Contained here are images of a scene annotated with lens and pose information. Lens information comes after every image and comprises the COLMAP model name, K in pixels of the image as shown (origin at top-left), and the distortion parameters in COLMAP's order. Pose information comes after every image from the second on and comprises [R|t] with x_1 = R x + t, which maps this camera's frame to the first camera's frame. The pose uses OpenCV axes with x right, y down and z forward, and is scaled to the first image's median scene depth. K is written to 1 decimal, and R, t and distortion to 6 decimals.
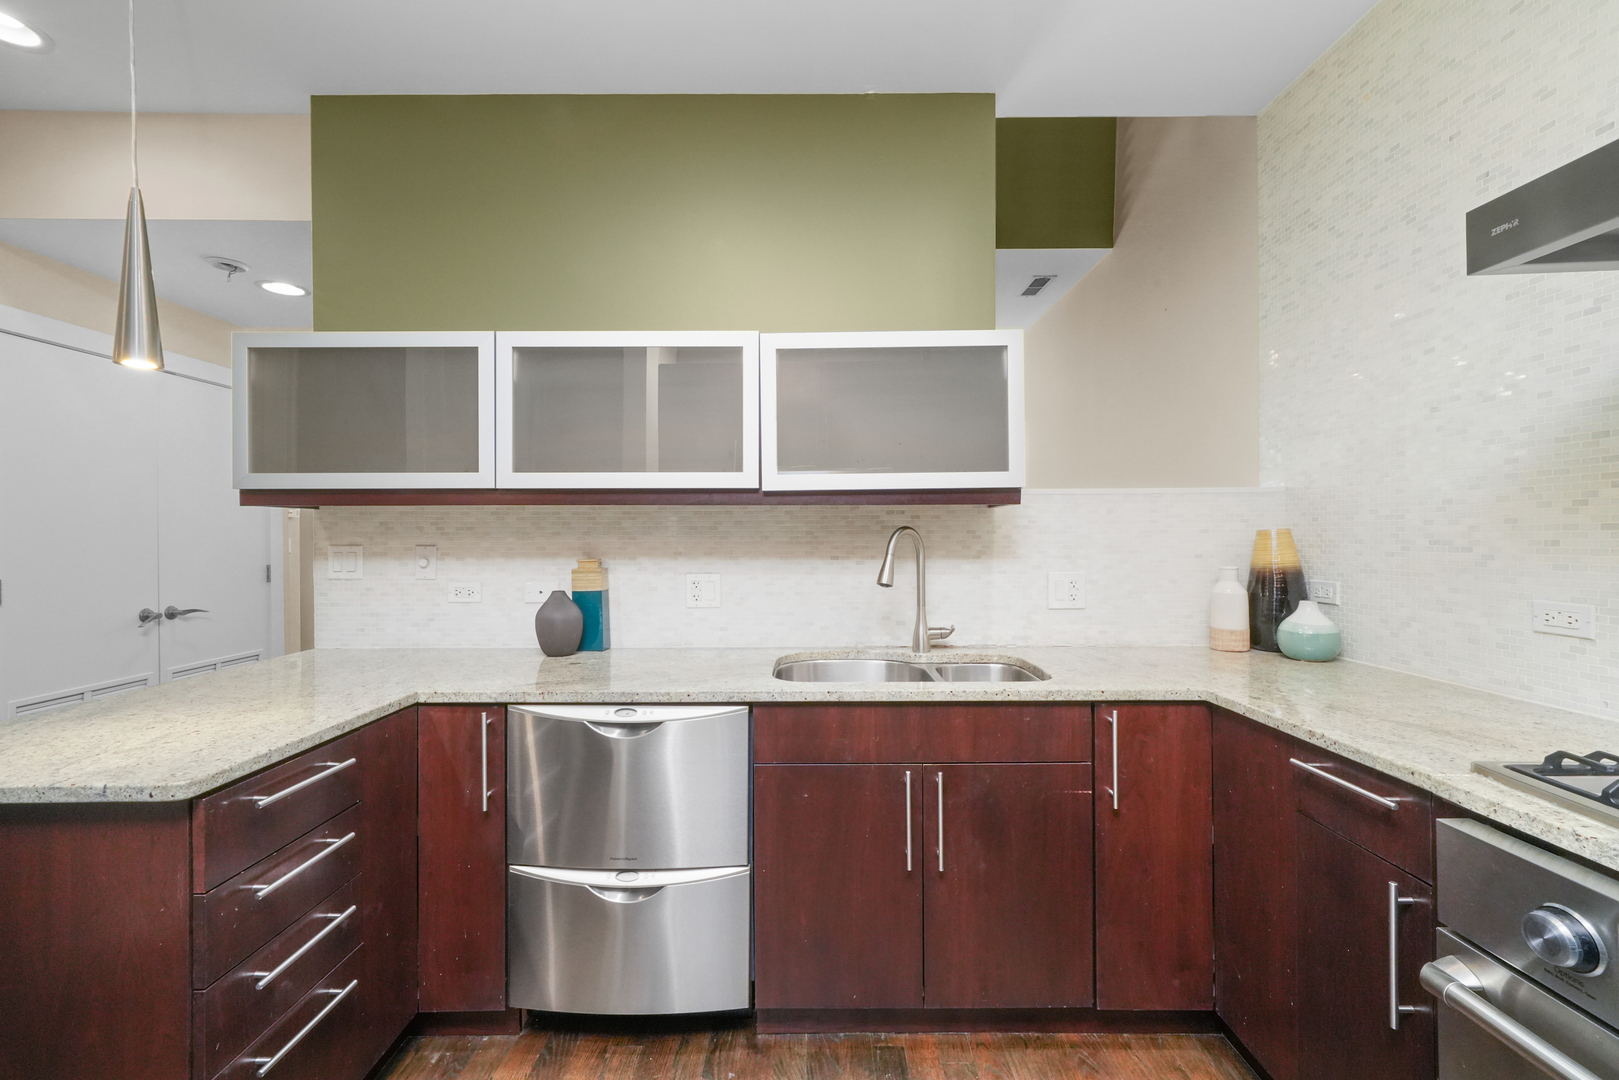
lens RADIAL K [[676.6, 0, 808.3], [0, 676.6, 540.7], [0, 0, 1]] dist [0.003430, 0.001319]
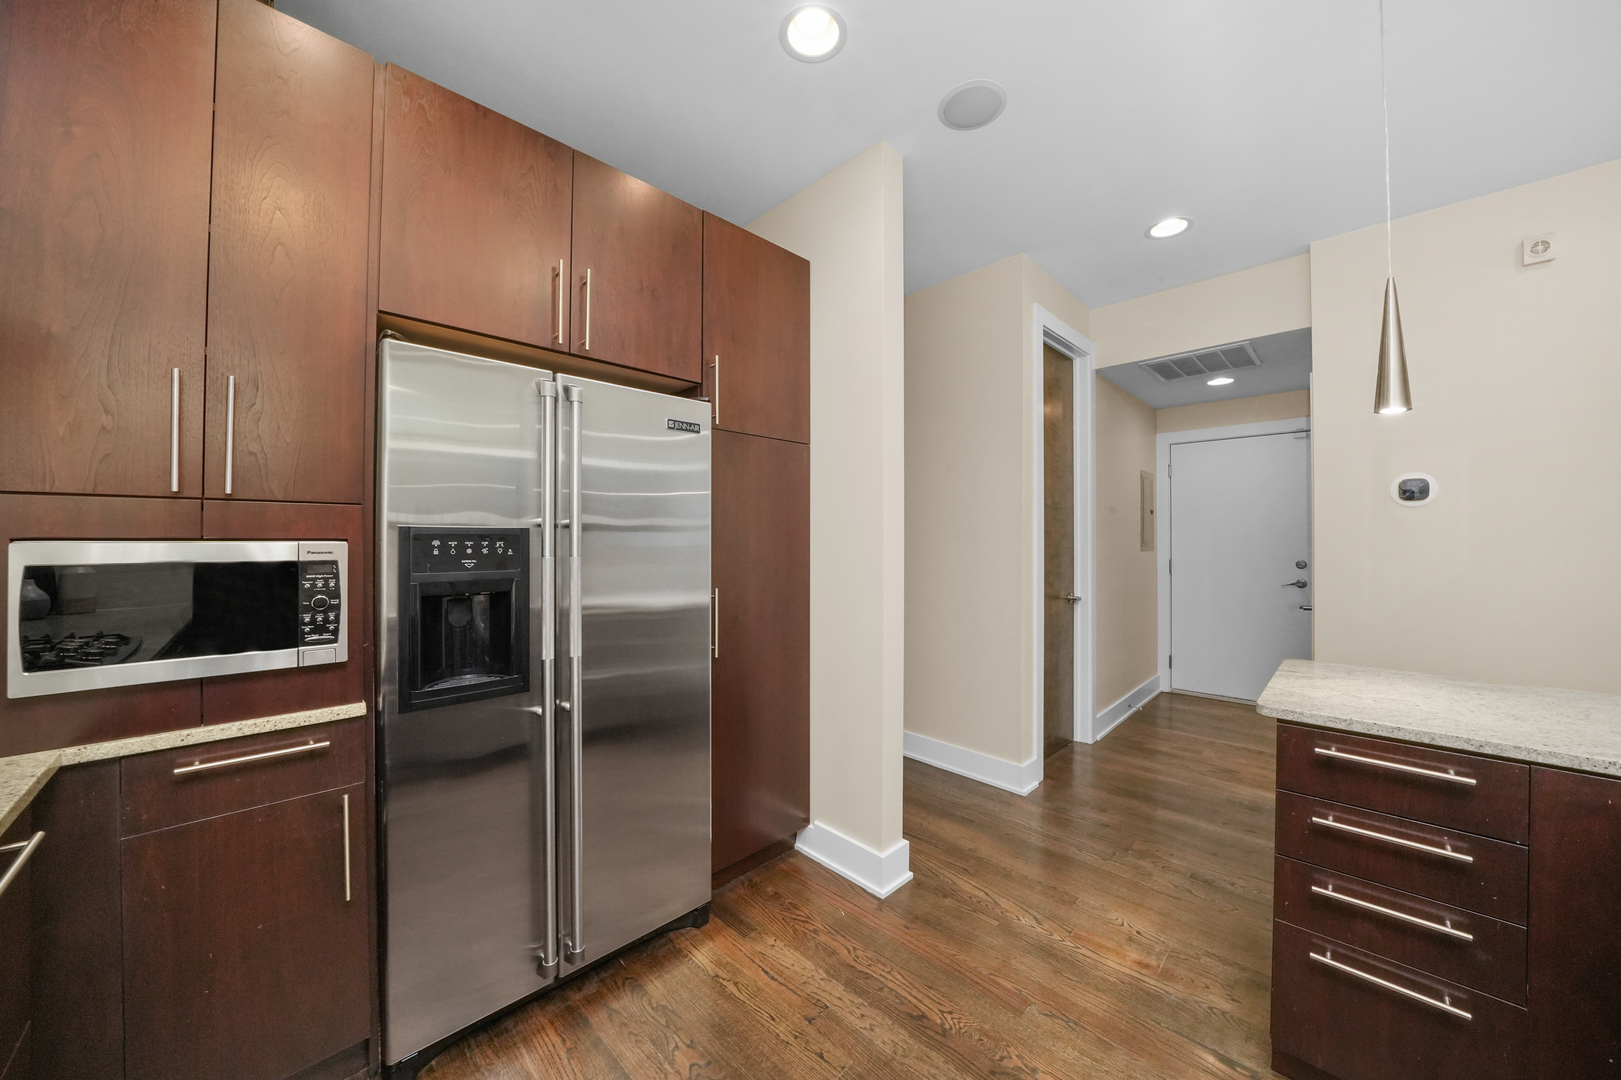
lens RADIAL K [[575.3, 0, 803.7], [0, 575.3, 534.7], [0, 0, 1]] dist [-0.021544, 0.001422]
pose [[-0.704526, -0.004792, -0.709662, 0.415345], [-0.006272, 0.999980, -0.000525, -0.008744], [0.709651, 0.004081, -0.704542, 0.693766]]
